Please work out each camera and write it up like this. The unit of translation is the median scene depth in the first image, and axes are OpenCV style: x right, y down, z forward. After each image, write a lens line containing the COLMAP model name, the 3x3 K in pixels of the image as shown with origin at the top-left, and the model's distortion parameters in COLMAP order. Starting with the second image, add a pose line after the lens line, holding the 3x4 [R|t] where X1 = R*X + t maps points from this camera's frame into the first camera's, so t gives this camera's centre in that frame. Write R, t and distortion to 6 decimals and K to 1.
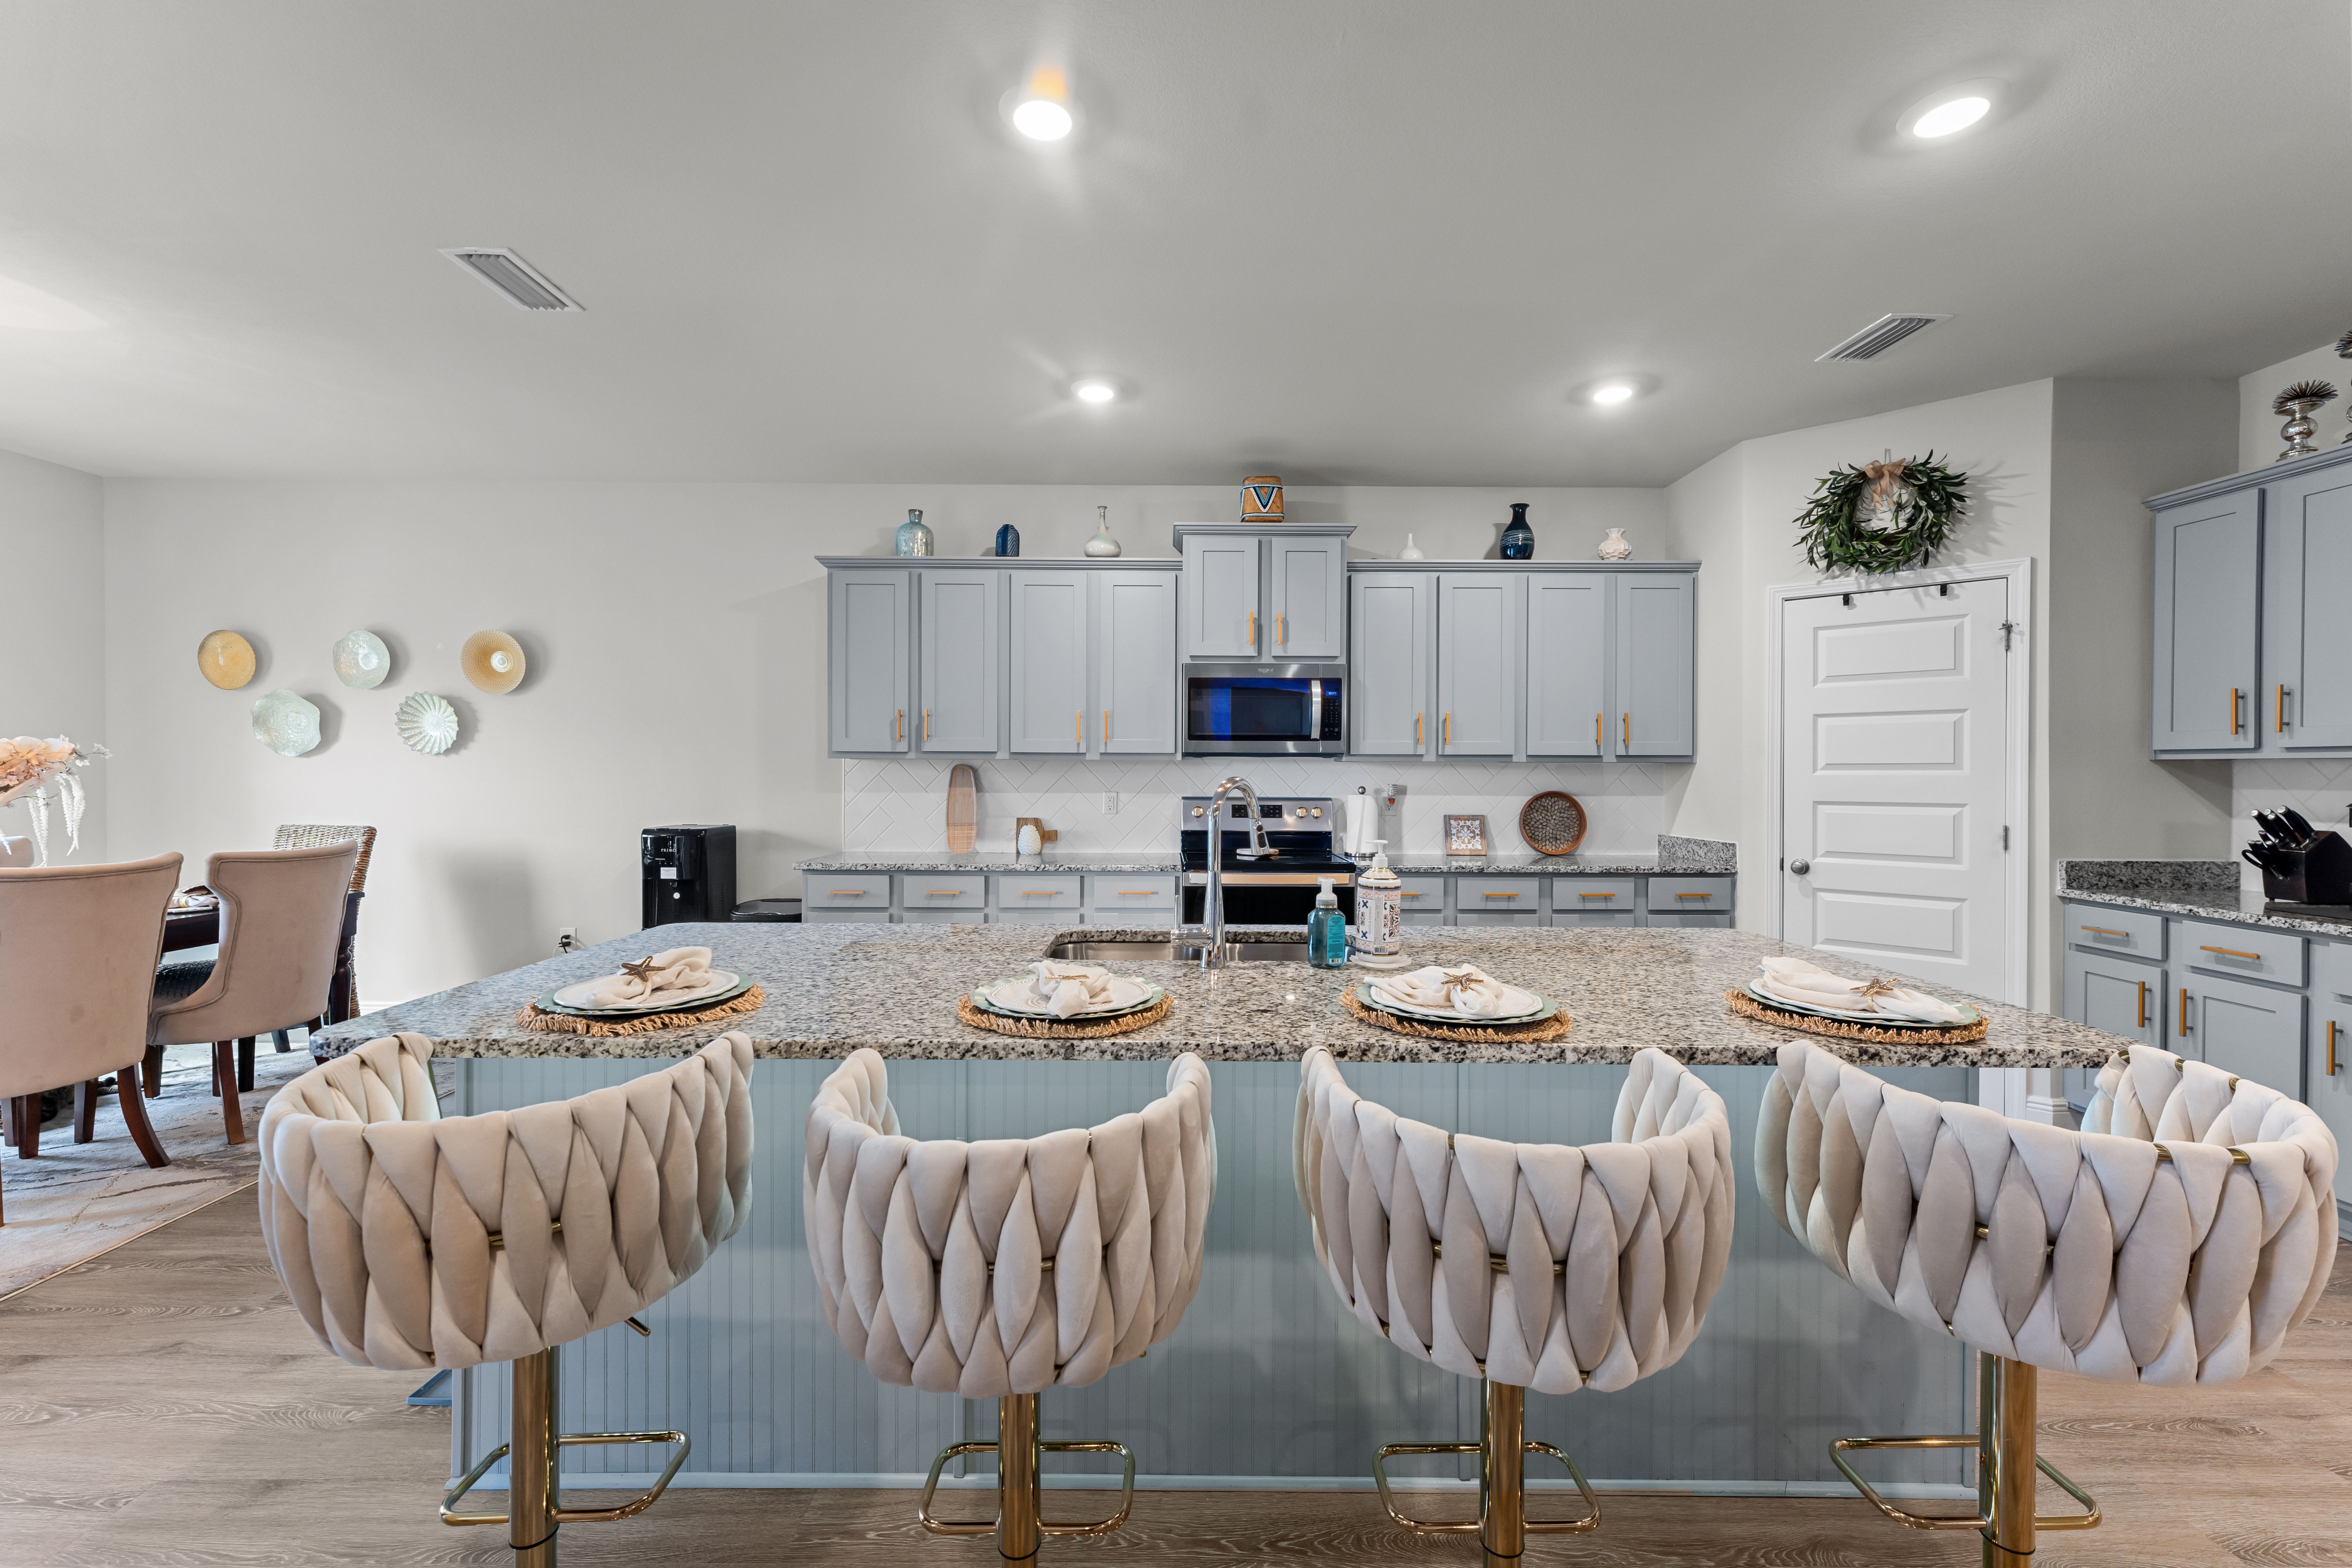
lens RADIAL K [[951.2, 0, 1168.8], [0, 951.2, 777.0], [0, 0, 1]] dist [0.002570, -0.000210]
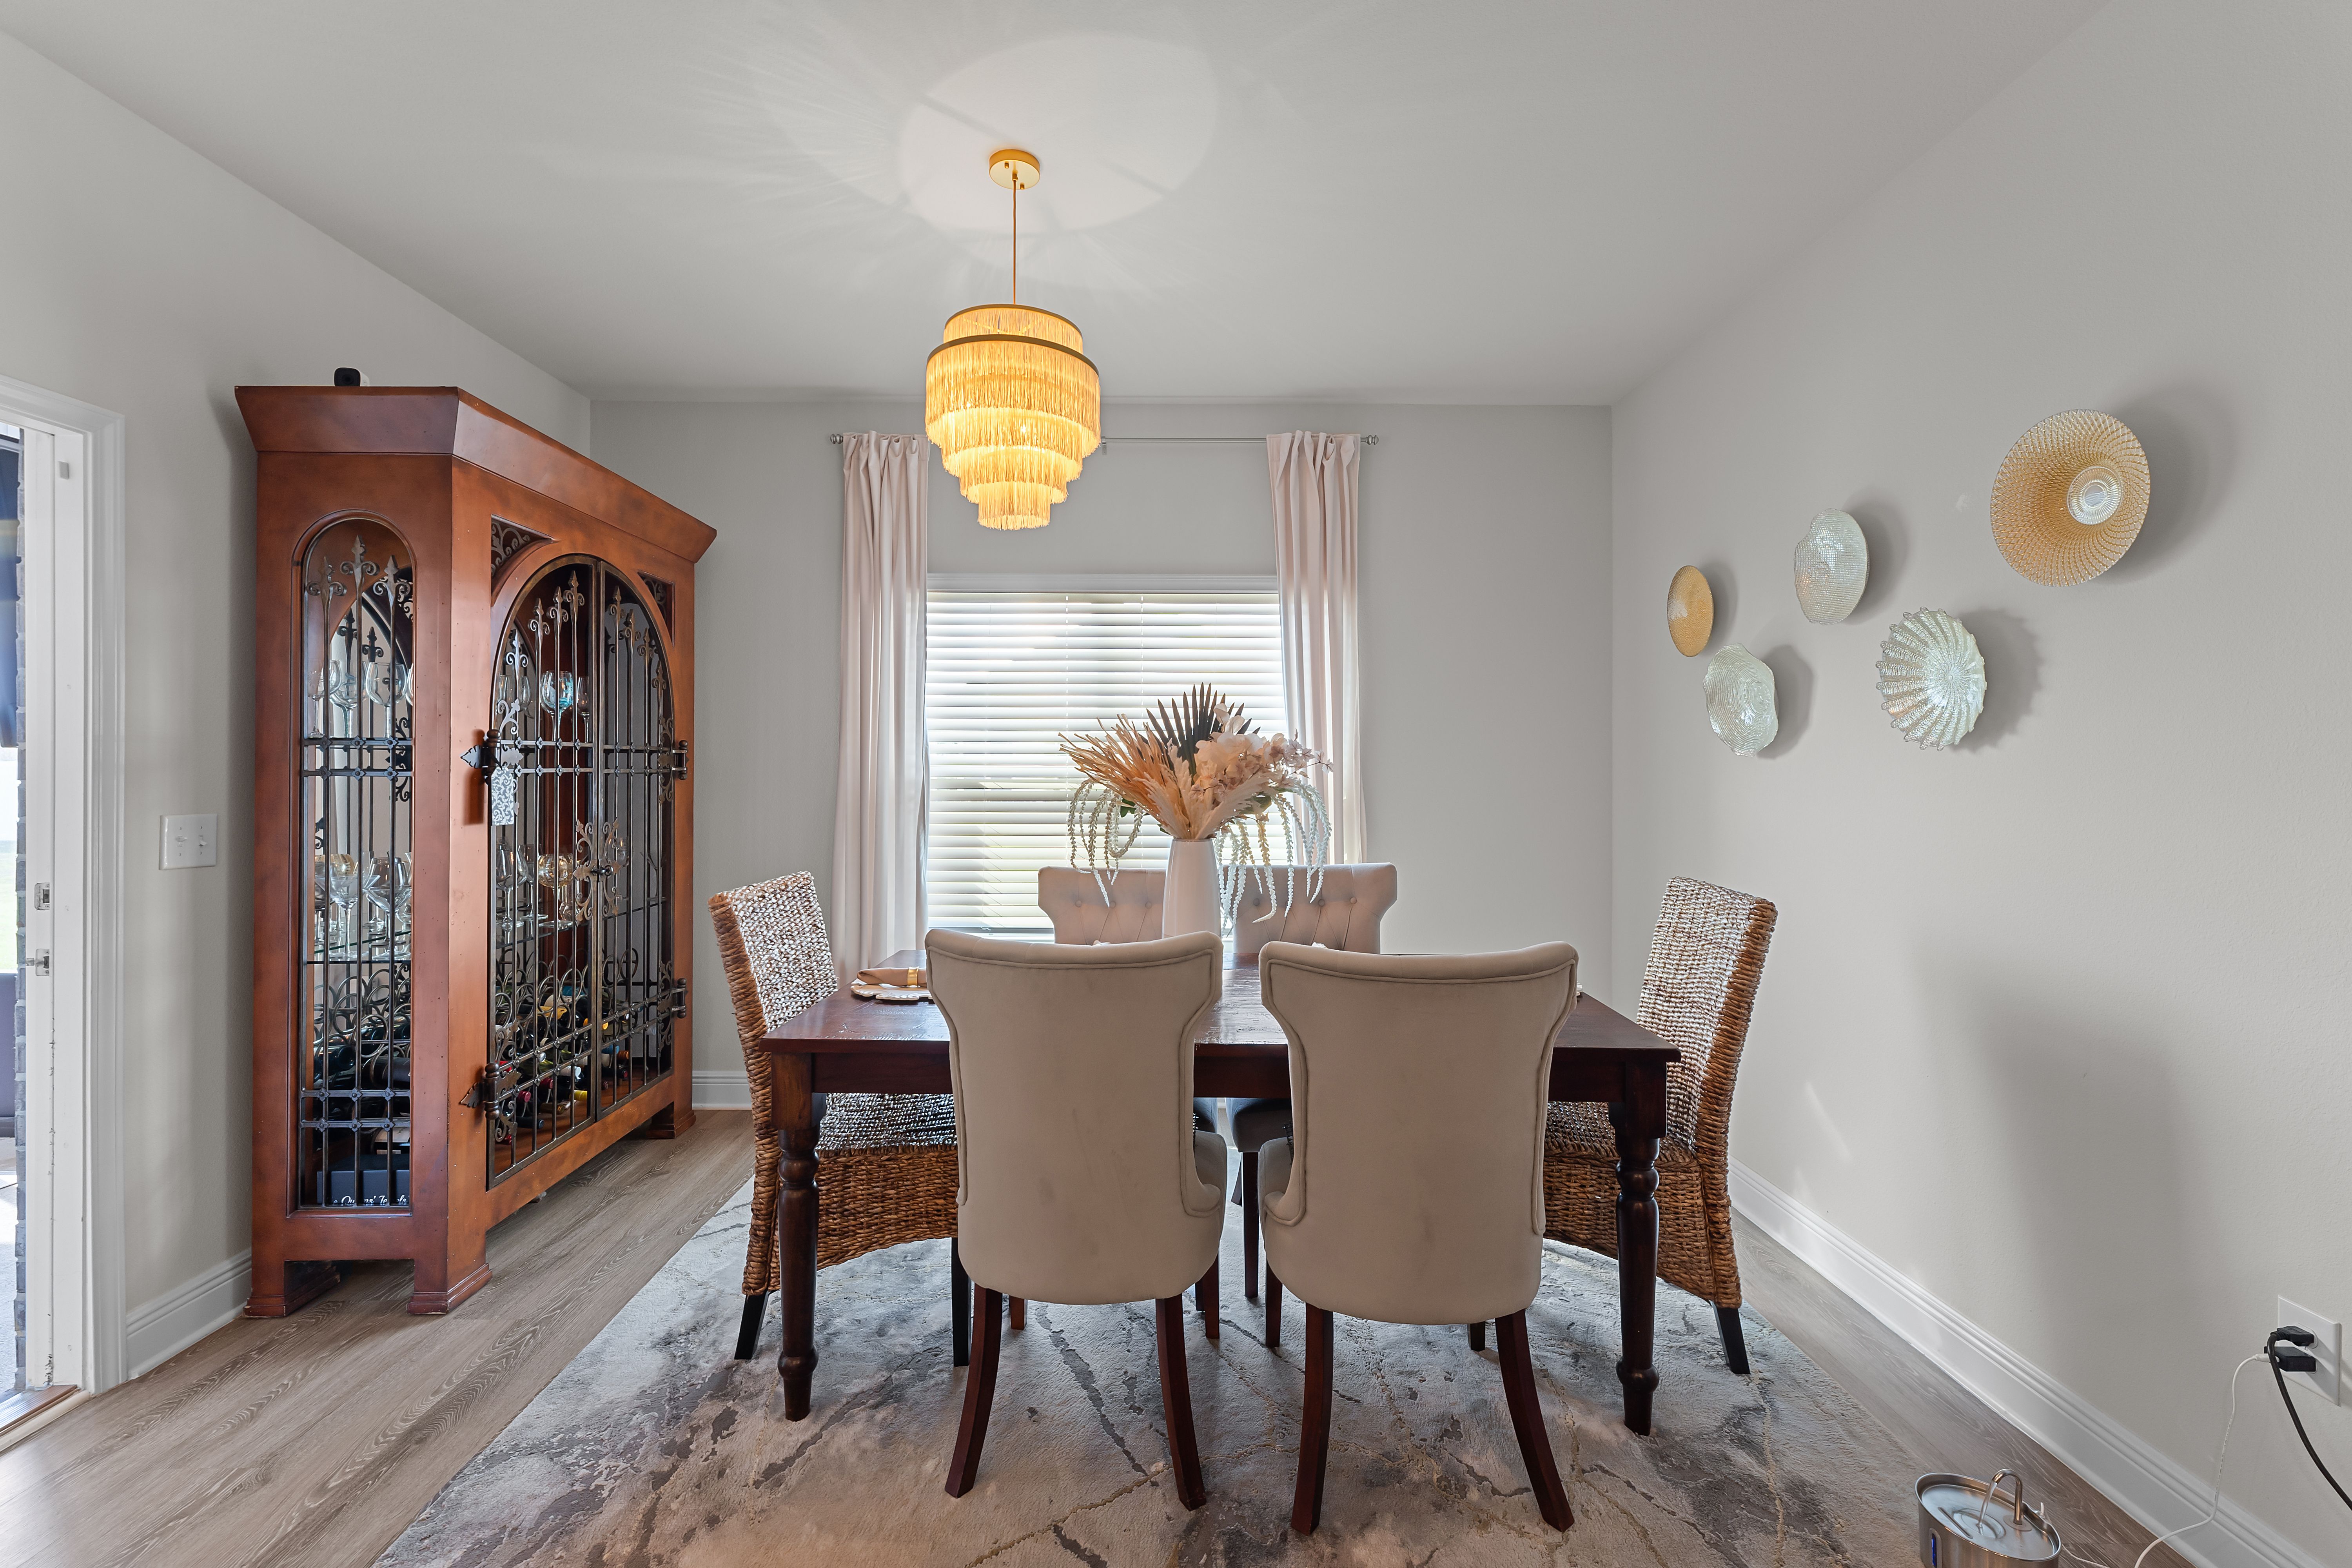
lens RADIAL K [[960.7, 0, 1169.3], [0, 960.7, 762.8], [0, 0, 1]] dist [0.000253, -0.000307]
pose [[-0.000720, -0.005032, -0.999987, -0.343783], [-0.009790, 0.999939, -0.005024, -0.011570], [0.999952, 0.009787, -0.000769, 0.677453]]
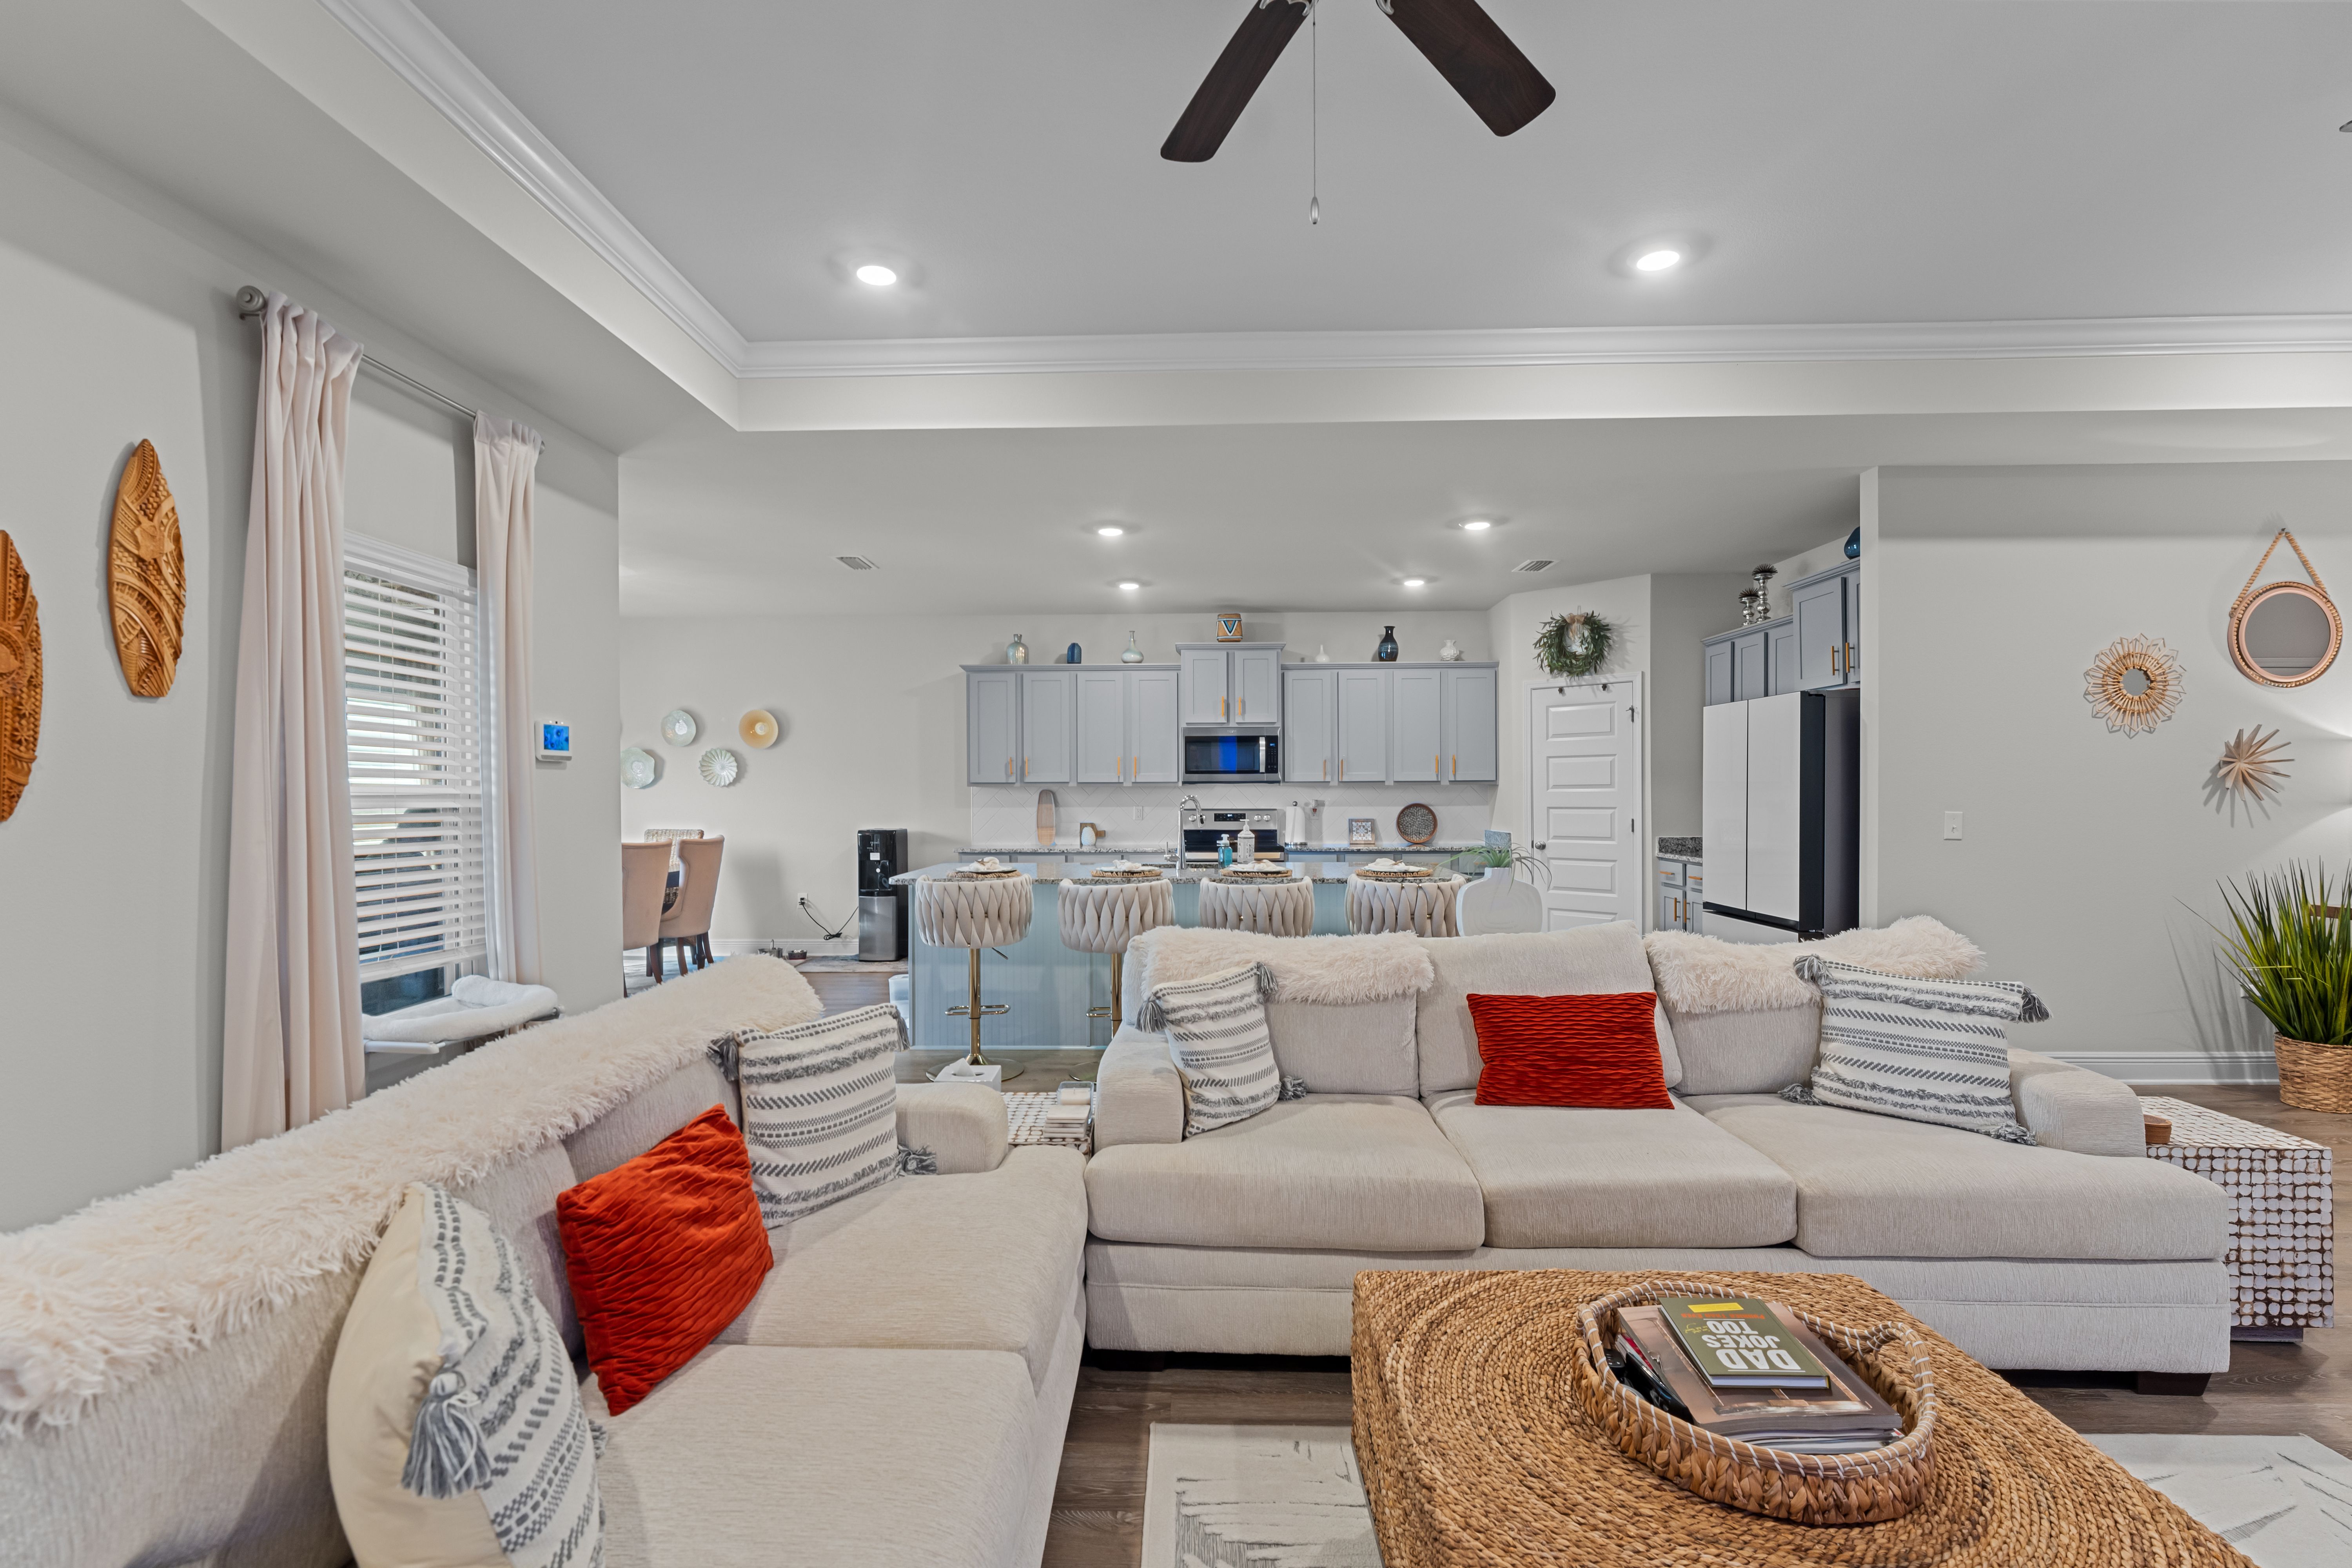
lens RADIAL K [[1038.7, 0, 1167.7], [0, 1038.7, 797.7], [0, 0, 1]] dist [-0.000167, -0.000119]
pose [[0.999531, -0.008669, -0.029385, 0.041496], [0.008627, 0.999962, -0.001554, 0.004710], [0.029397, 0.001299, 0.999567, -0.787672]]
